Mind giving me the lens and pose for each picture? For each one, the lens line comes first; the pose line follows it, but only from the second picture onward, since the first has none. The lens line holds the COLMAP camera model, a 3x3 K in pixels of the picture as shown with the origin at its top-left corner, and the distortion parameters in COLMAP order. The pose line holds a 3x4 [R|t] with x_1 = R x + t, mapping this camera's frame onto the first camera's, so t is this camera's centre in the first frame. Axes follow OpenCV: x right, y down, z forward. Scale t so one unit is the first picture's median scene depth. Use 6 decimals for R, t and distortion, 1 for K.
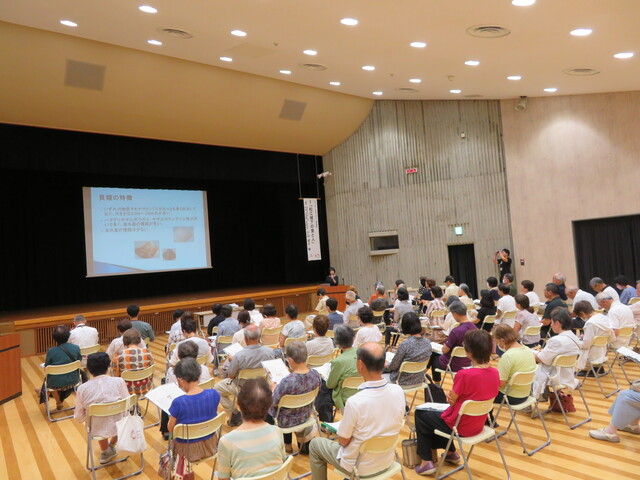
lens RADIAL K [[461.4, 0, 318.1], [0, 461.4, 241.6], [0, 0, 1]] dist [-0.004827, -0.010853]
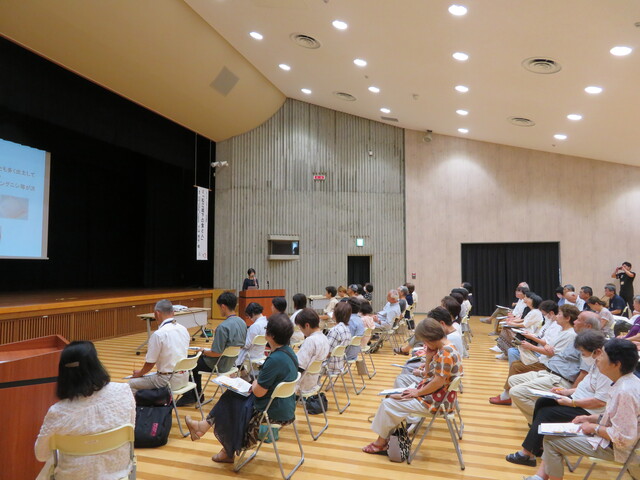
lens RADIAL K [[461.4, 0, 320.6], [0, 461.4, 237.7], [0, 0, 1]] dist [-0.004827, -0.010853]
pose [[0.817309, 0.111138, 0.565380, -0.372898], [-0.082069, 0.993672, -0.076689, 0.055333], [-0.570325, 0.016279, 0.821258, 0.207007]]
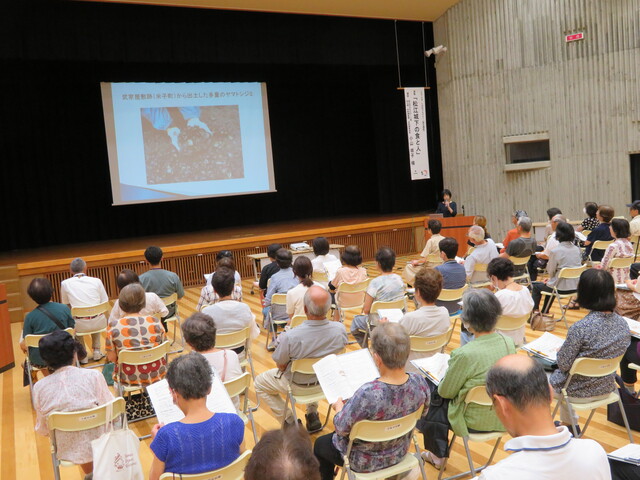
lens RADIAL K [[600.8, 0, 319.5], [0, 600.8, 242.0], [0, 0, 1]] dist [-0.031214, 0.000000]
pose [[0.984706, 0.007203, -0.174077, 0.000625], [0.017405, 0.990080, 0.139421, 0.006735], [0.173355, -0.140319, 0.974812, 0.105871]]
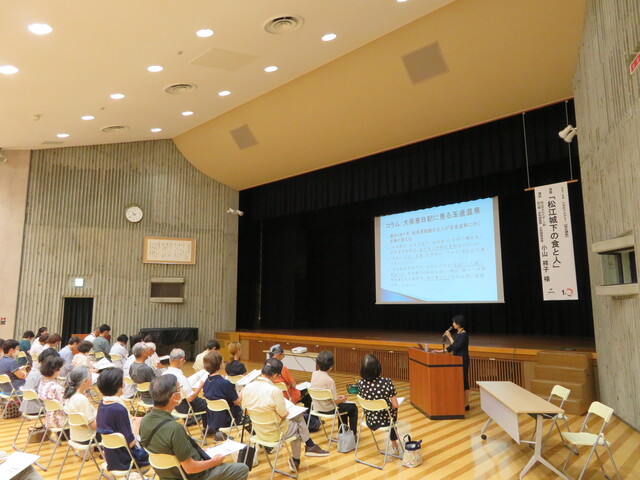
lens RADIAL K [[461.4, 0, 322.5], [0, 461.4, 239.2], [0, 0, 1]] dist [-0.004827, -0.010853]
pose [[0.168849, -0.072134, -0.982999, 0.551569], [0.028606, 0.997257, -0.068267, -0.000814], [0.985227, -0.016593, 0.170449, 0.767641]]
